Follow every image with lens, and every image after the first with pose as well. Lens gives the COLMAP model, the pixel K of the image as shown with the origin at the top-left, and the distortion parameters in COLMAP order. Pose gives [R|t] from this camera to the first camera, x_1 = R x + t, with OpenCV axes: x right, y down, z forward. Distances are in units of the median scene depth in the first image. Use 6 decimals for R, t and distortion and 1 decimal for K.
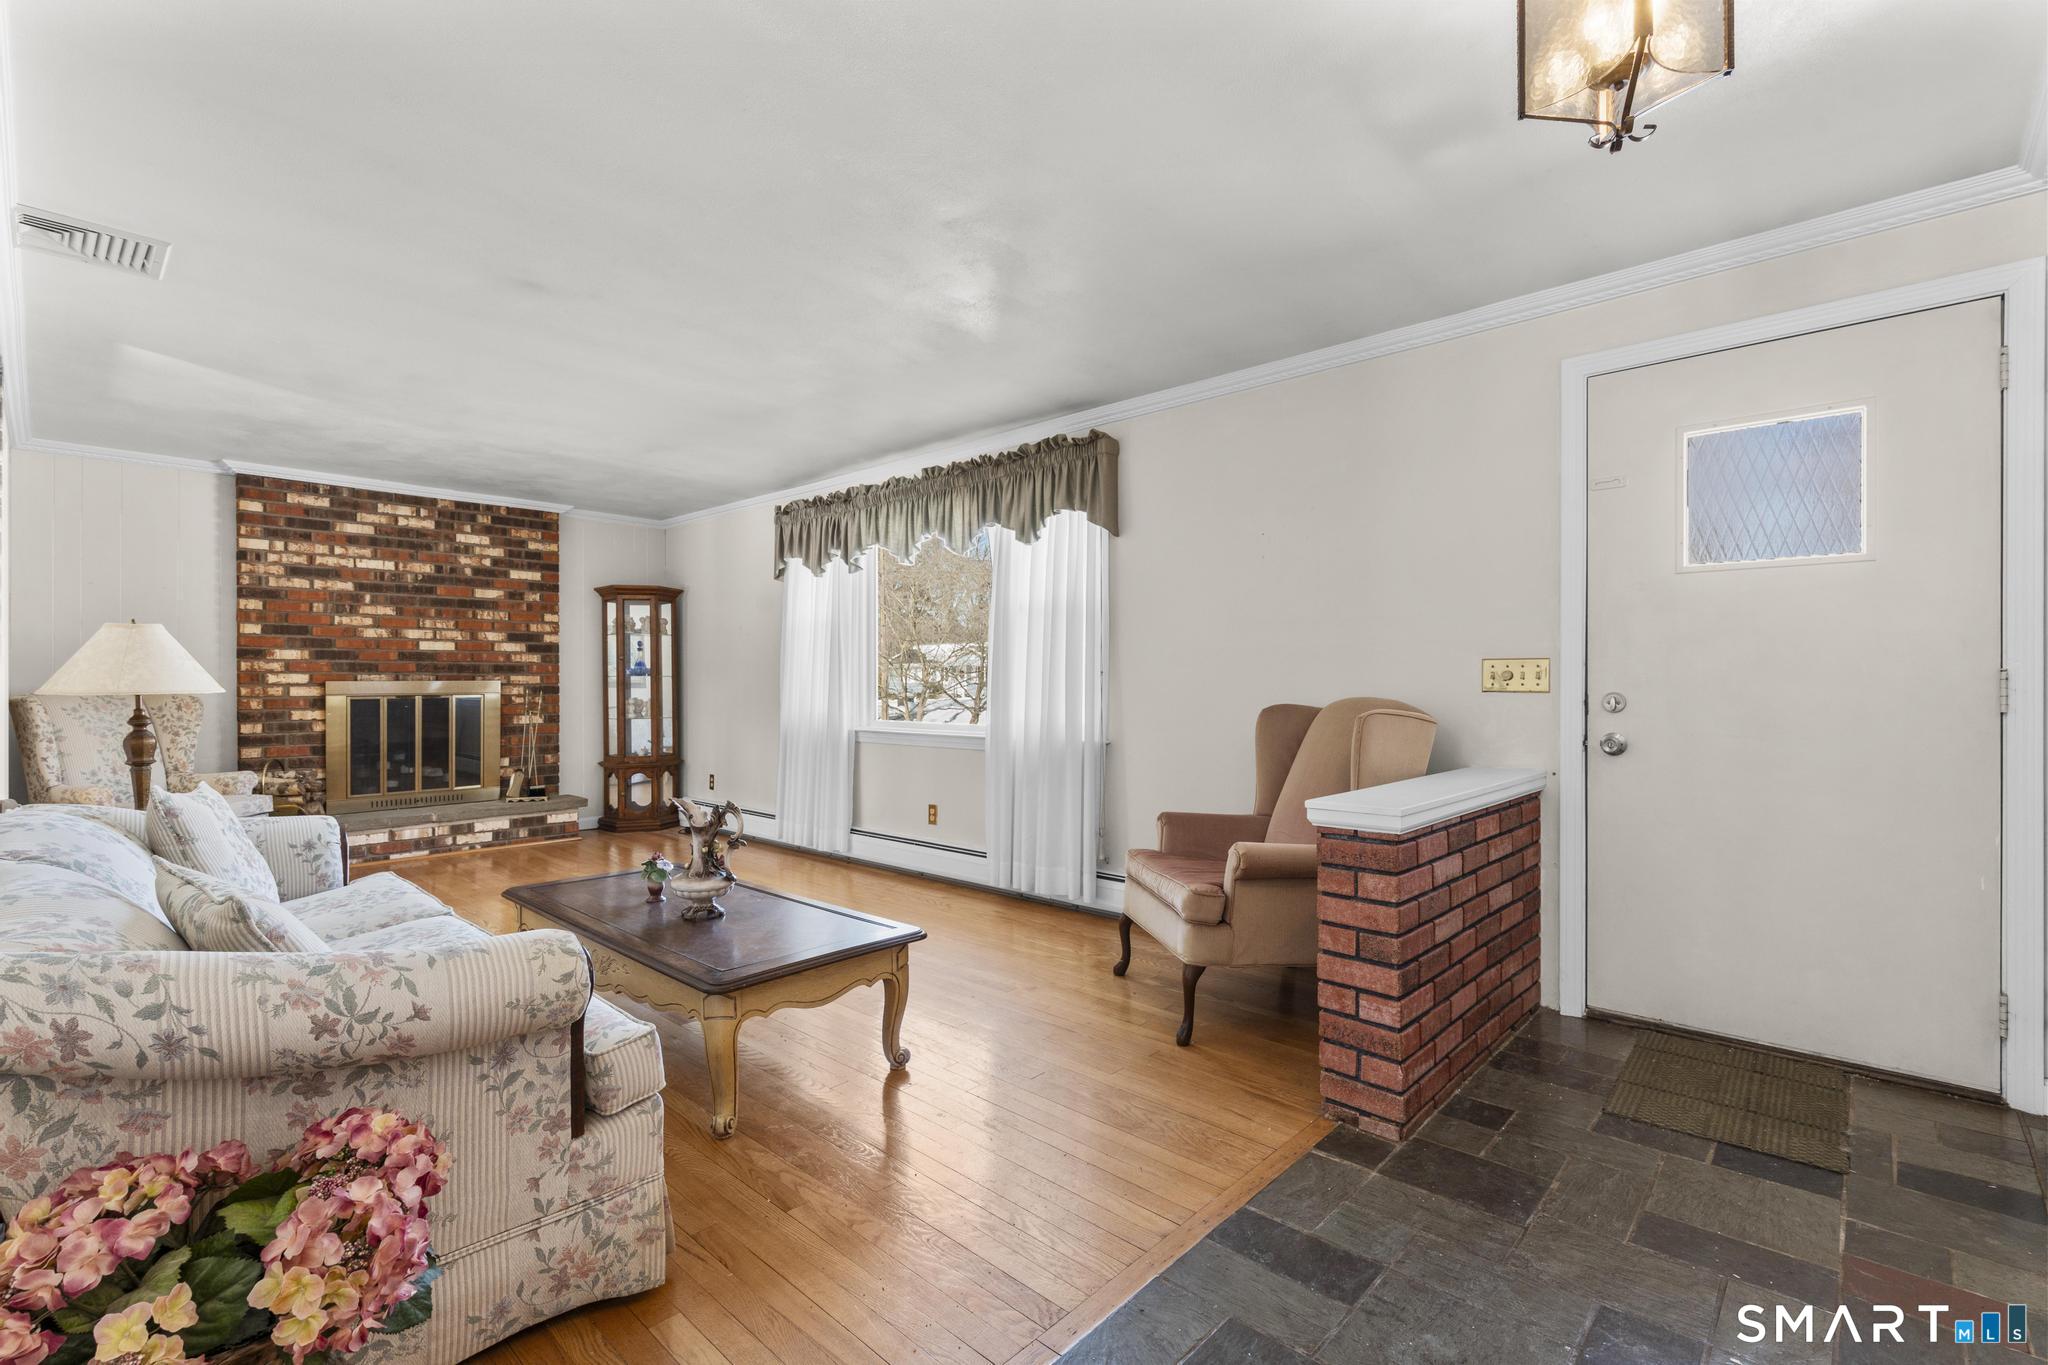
lens RADIAL K [[918.3, 0, 1021.9], [0, 918.3, 686.3], [0, 0, 1]] dist [-0.010140, 0.003318]
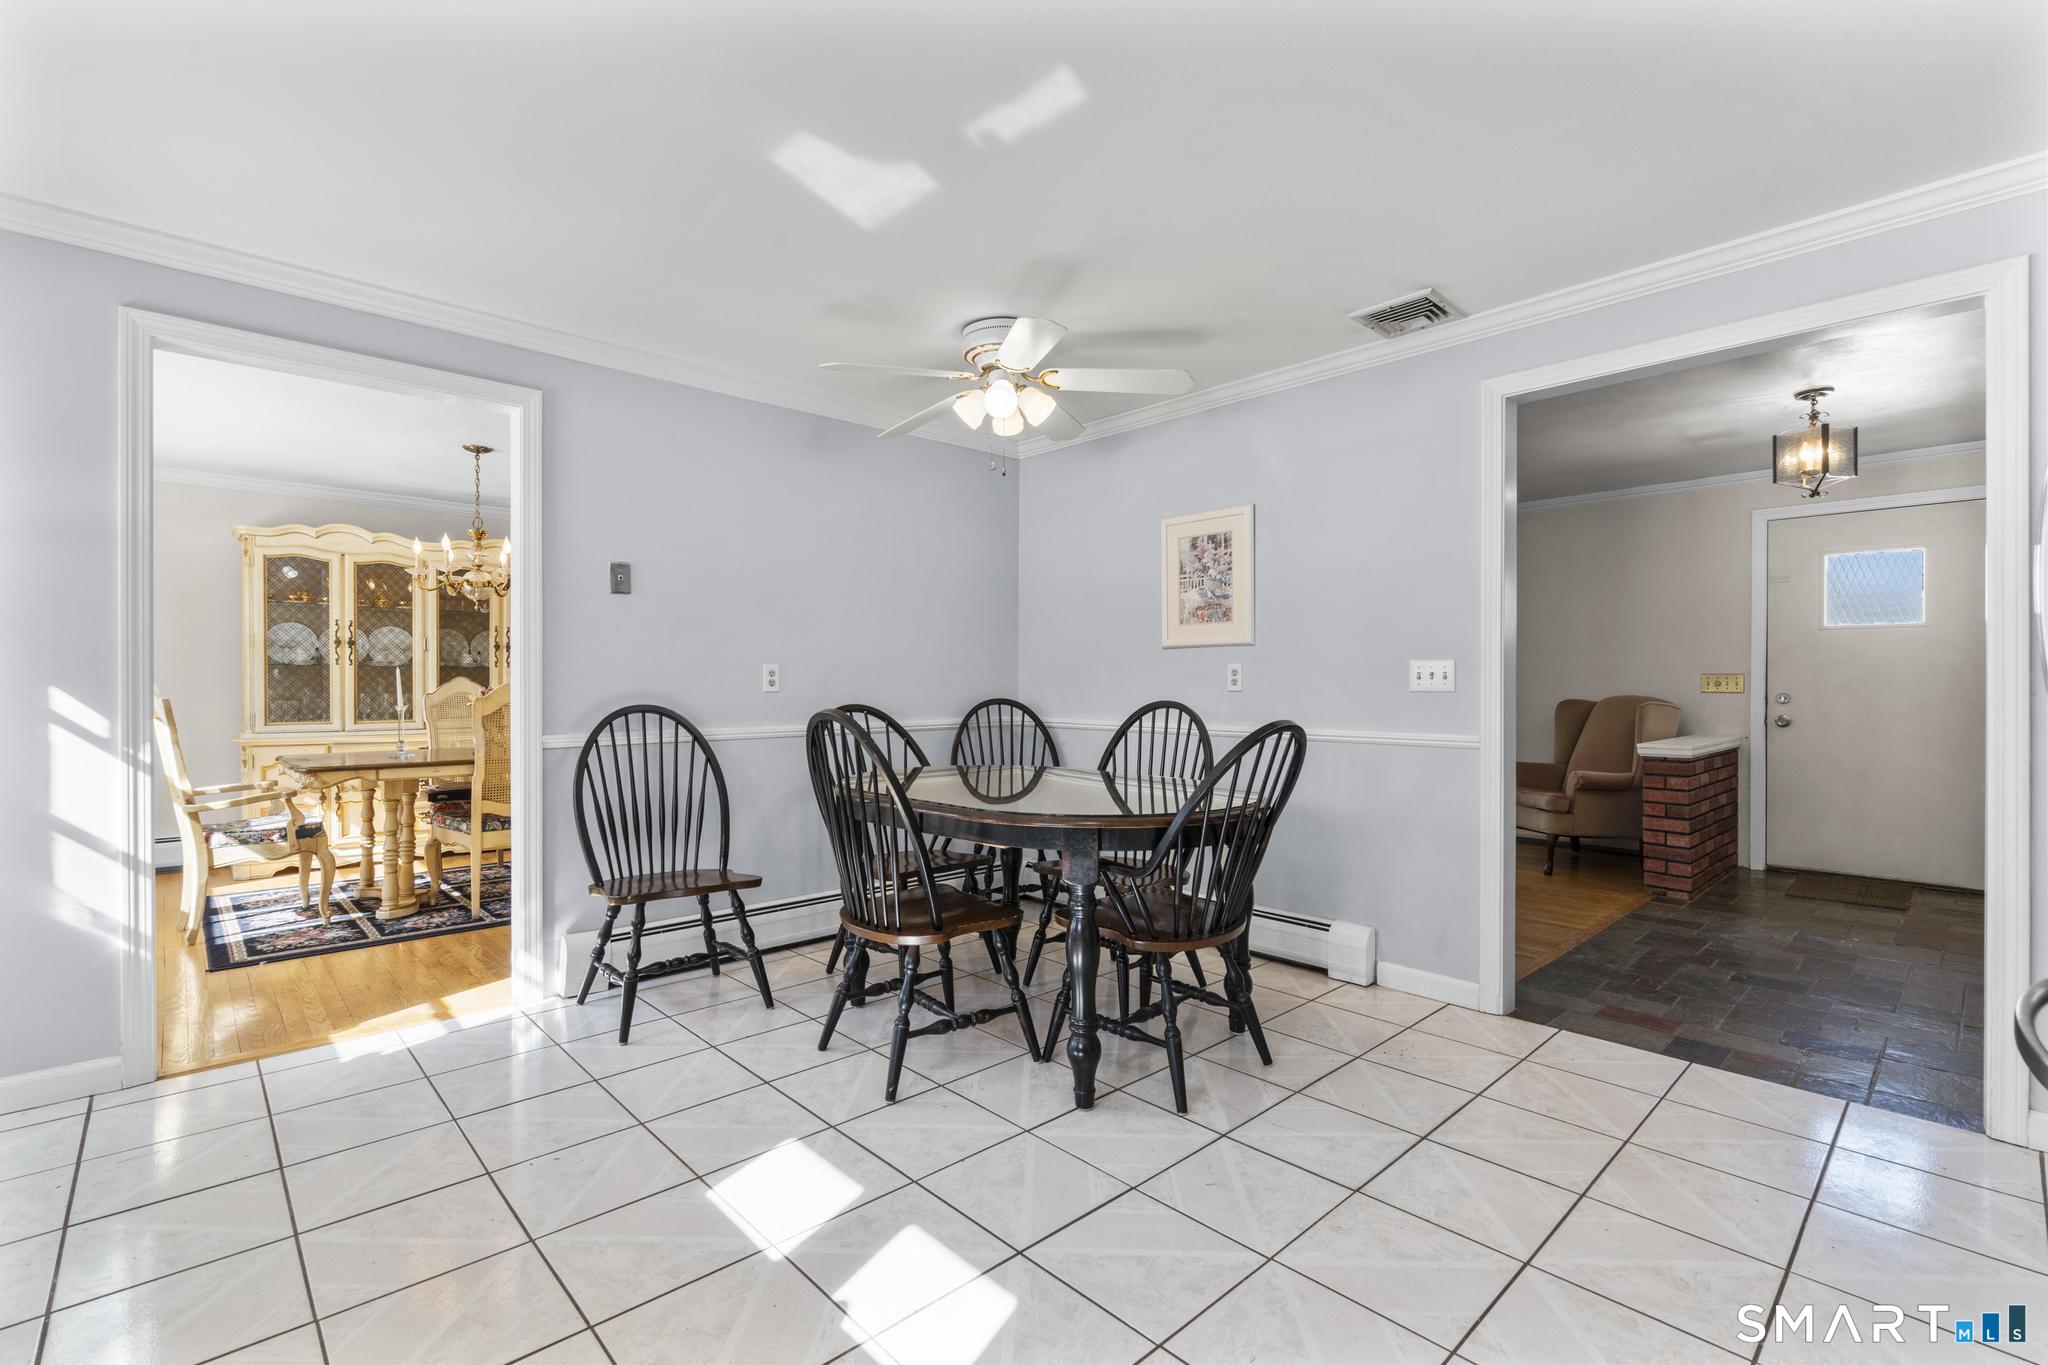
lens RADIAL K [[918.3, 0, 1014.9], [0, 918.3, 683.0], [0, 0, 1]] dist [-0.010140, 0.003318]
pose [[0.997326, 0.003094, -0.073015, -0.758431], [-0.003102, 0.999995, 0.000009, -0.009025], [0.073015, 0.000217, 0.997331, -0.944842]]
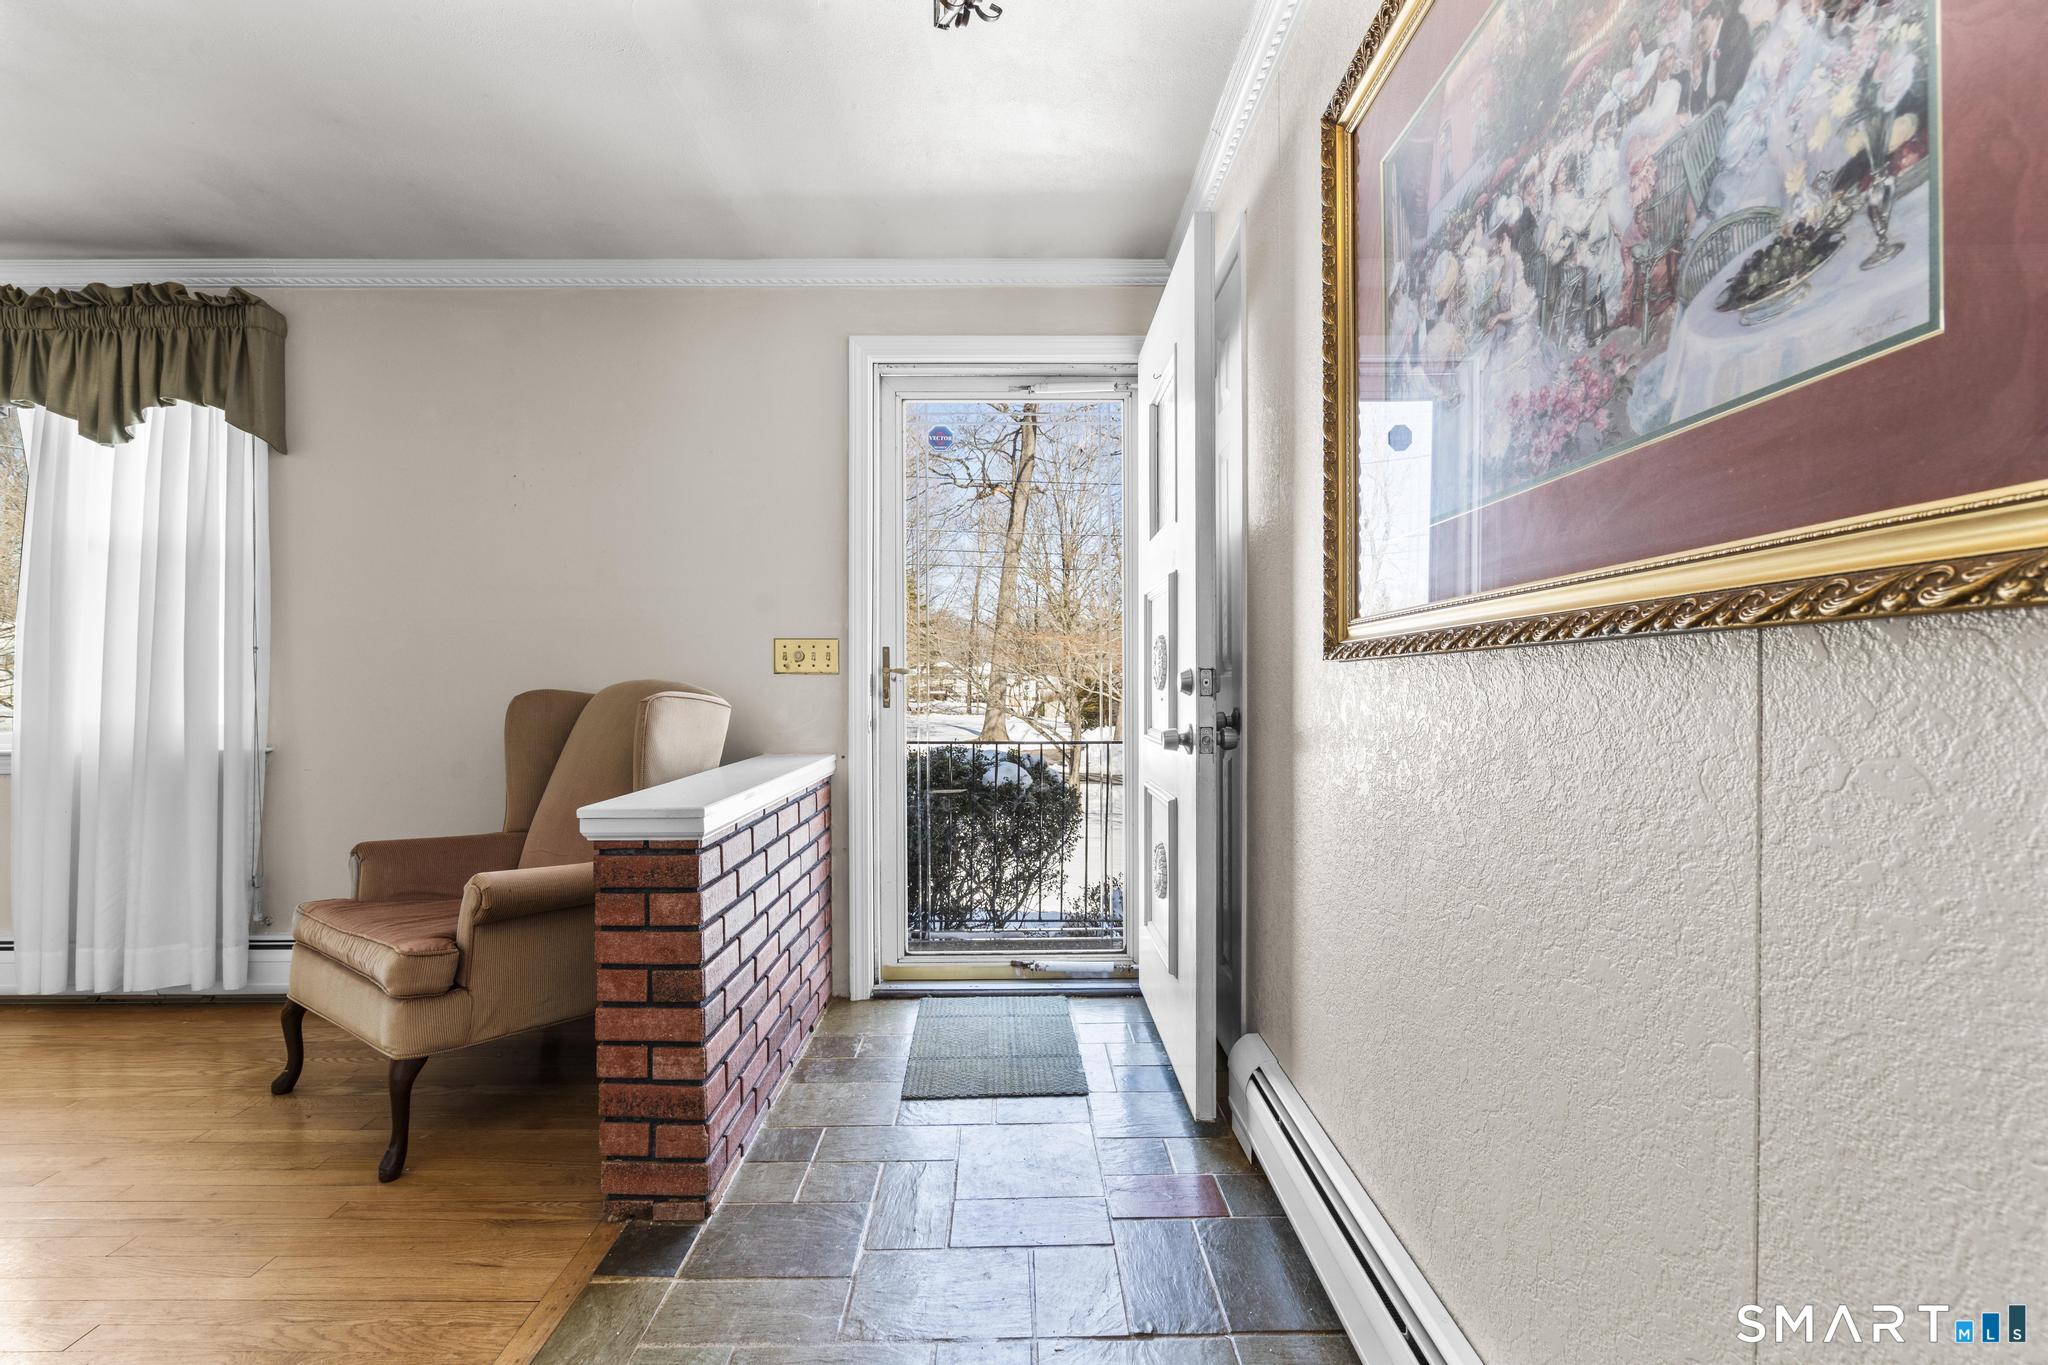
lens RADIAL K [[918.3, 0, 1022.2], [0, 918.3, 686.2], [0, 0, 1]] dist [-0.010140, 0.003318]
pose [[0.722446, -0.003206, 0.691420, 0.042665], [0.001789, 0.999995, 0.002767, 0.018118], [-0.691425, -0.000762, 0.722448, 0.163557]]
